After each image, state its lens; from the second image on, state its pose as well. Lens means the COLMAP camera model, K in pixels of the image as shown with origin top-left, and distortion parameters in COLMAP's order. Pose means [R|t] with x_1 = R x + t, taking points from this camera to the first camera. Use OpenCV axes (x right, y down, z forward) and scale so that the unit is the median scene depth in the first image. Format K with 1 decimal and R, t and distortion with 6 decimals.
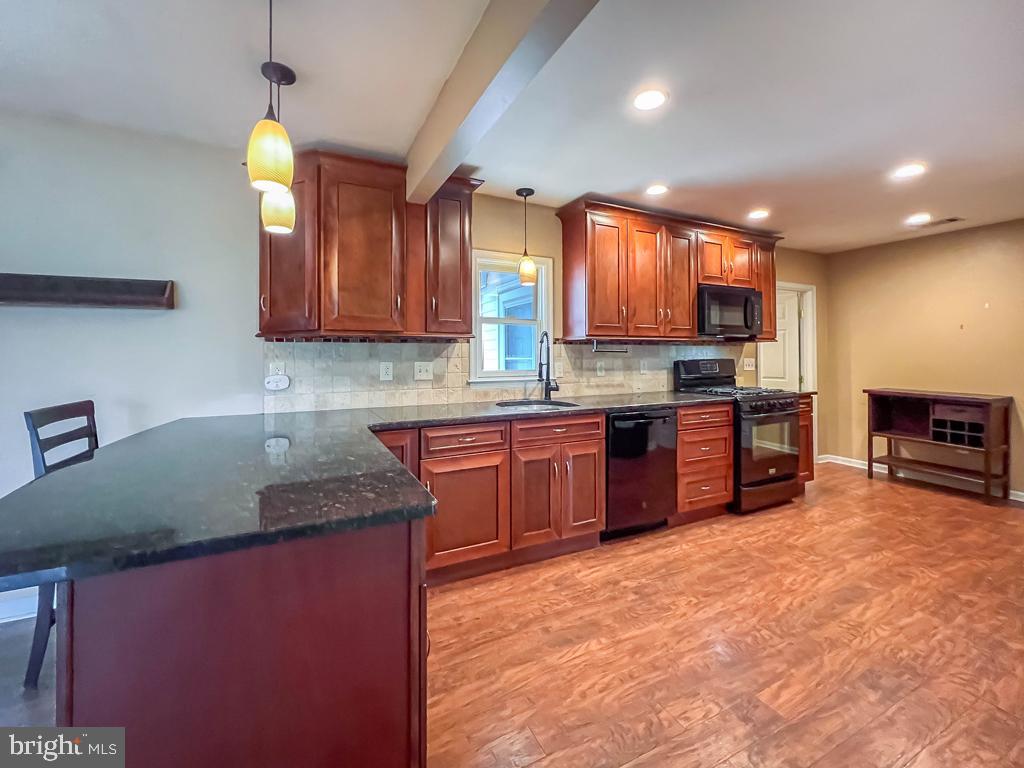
lens RADIAL K [[423.2, 0, 508.4], [0, 423.2, 354.7], [0, 0, 1]] dist [-0.001901, 0.000007]
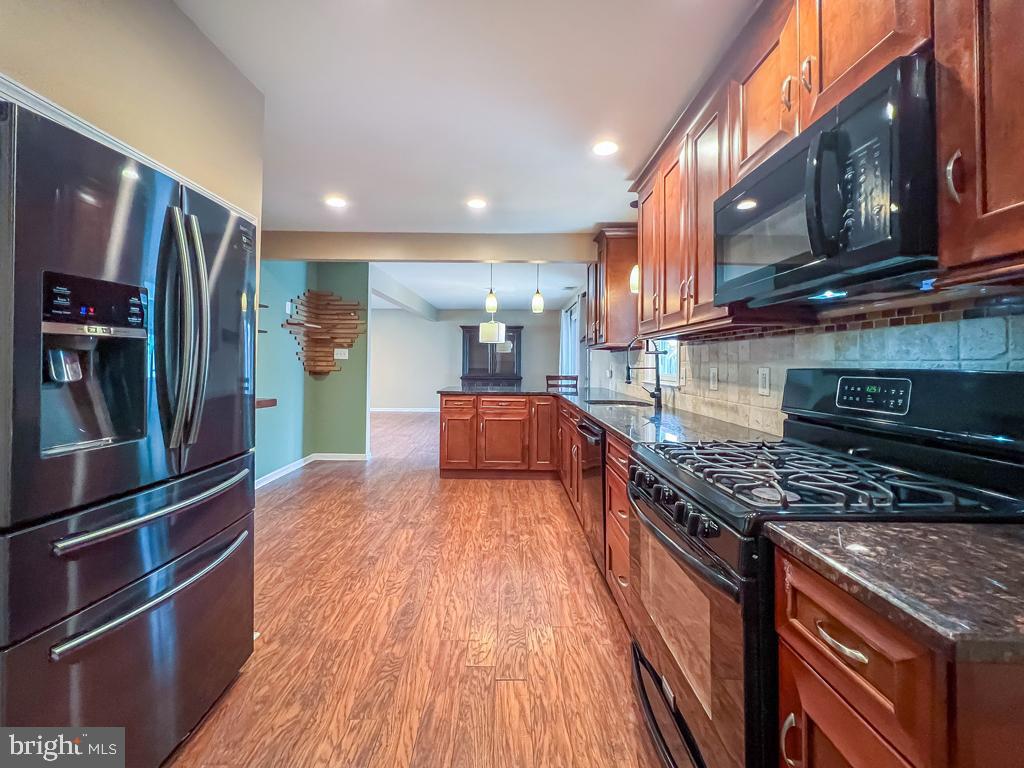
lens RADIAL K [[436.2, 0, 510.4], [0, 436.2, 354.2], [0, 0, 1]] dist [-0.000253, -0.000068]
pose [[-0.444080, -0.018446, -0.895797, 1.248847], [-0.010106, 0.999828, -0.015578, 0.010229], [0.895930, 0.002135, -0.444190, 1.294548]]
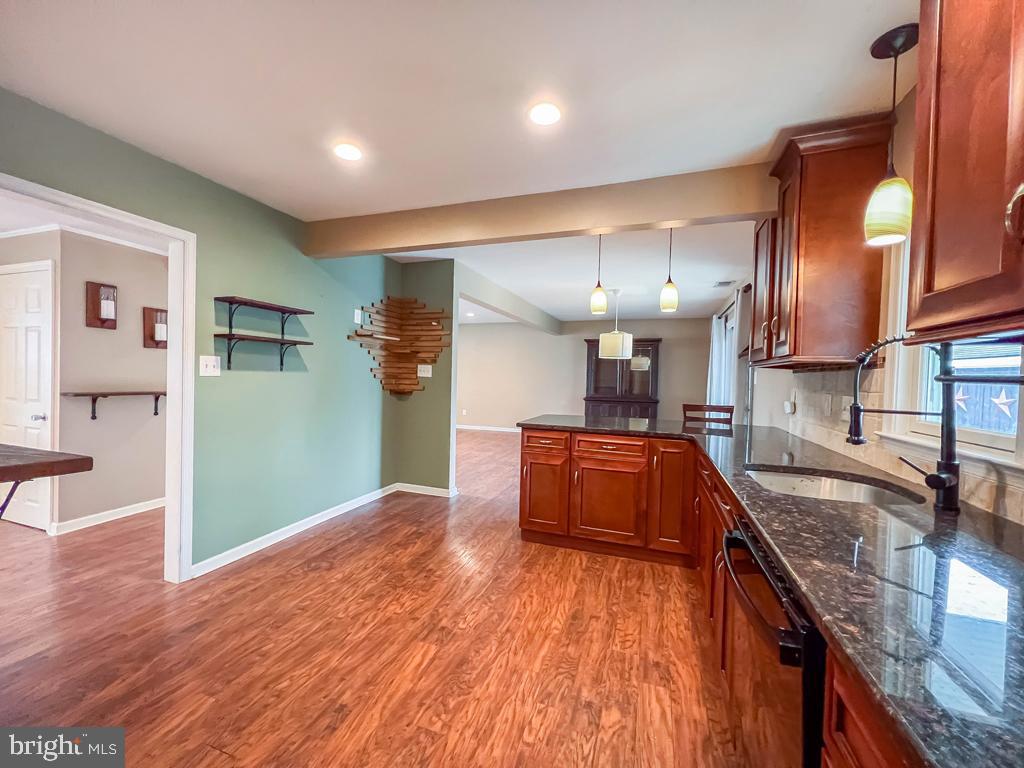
lens RADIAL K [[417.5, 0, 509.4], [0, 417.5, 386.3], [0, 0, 1]] dist [-0.001038, -0.000283]
pose [[-0.718895, 0.000956, -0.695118, 0.730986], [-0.025013, 0.999316, 0.027243, -0.005851], [0.694669, 0.036972, -0.718379, 1.133151]]
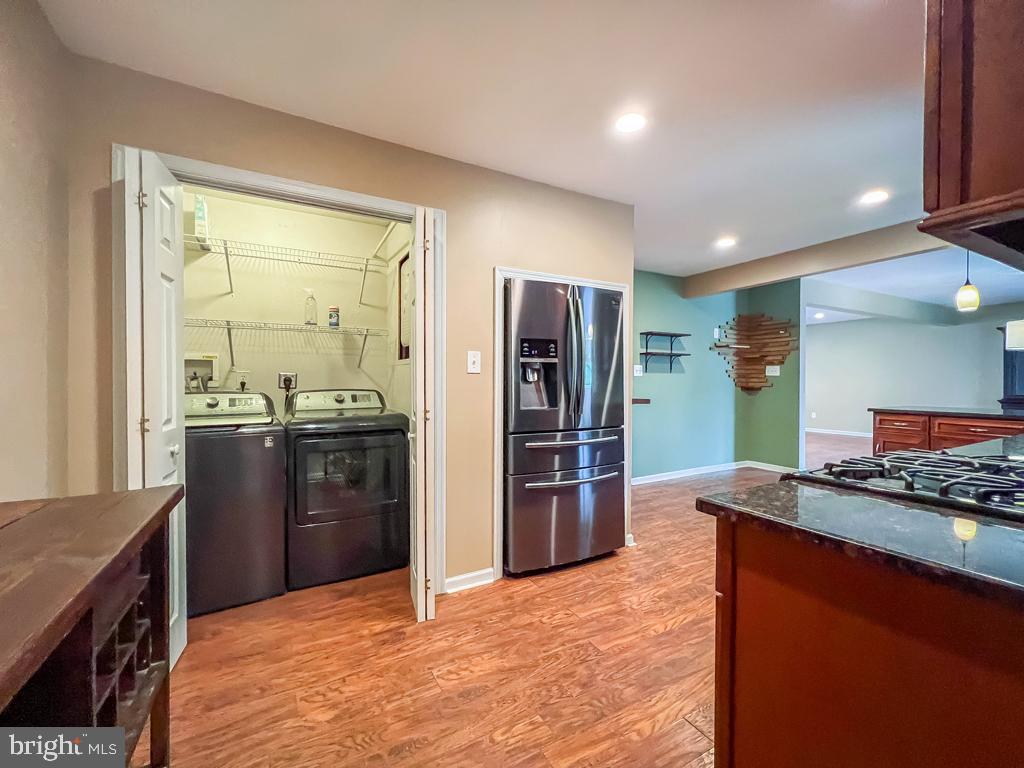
lens RADIAL K [[417.0, 0, 495.9], [0, 417.0, 382.9], [0, 0, 1]] dist [-0.000549, -0.000071]
pose [[-0.999945, -0.000254, -0.010448, 1.165201], [-0.000316, 0.999982, 0.005921, 0.031433], [0.010446, 0.005924, -0.999928, 1.692185]]
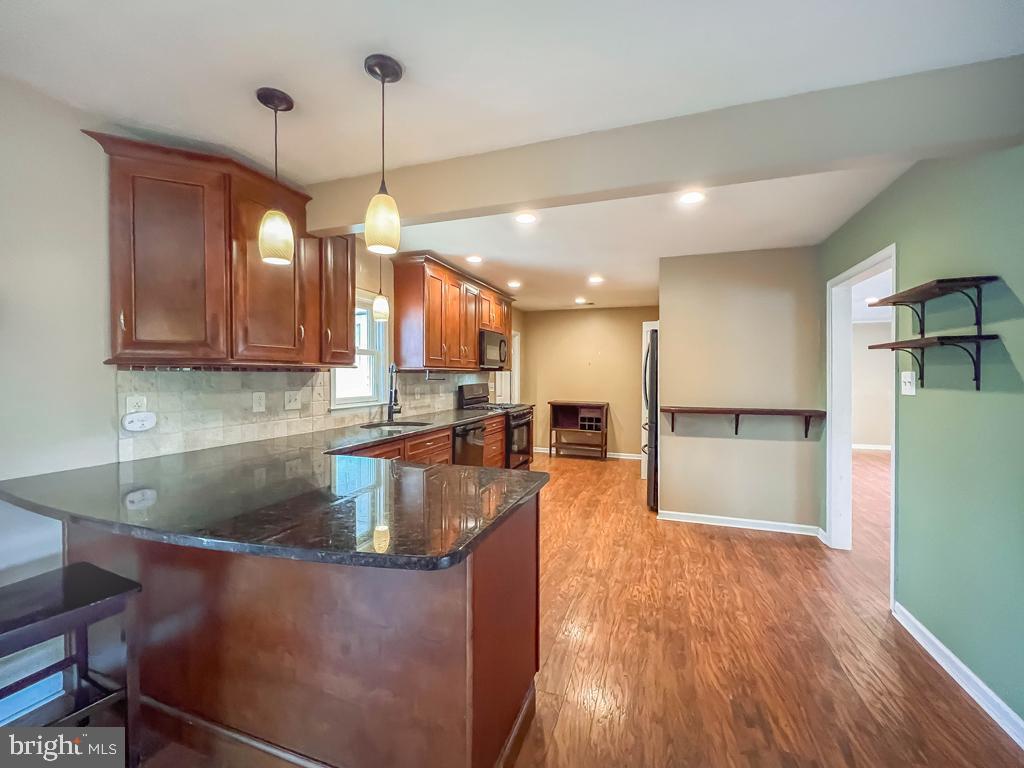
lens RADIAL K [[417.5, 0, 509.4], [0, 417.5, 386.3], [0, 0, 1]] dist [-0.001038, -0.000283]
pose [[0.727488, -0.015950, 0.685935, -0.514806], [0.001283, 0.999760, 0.021887, -0.015399], [-0.686119, -0.015043, 0.727333, -0.050892]]
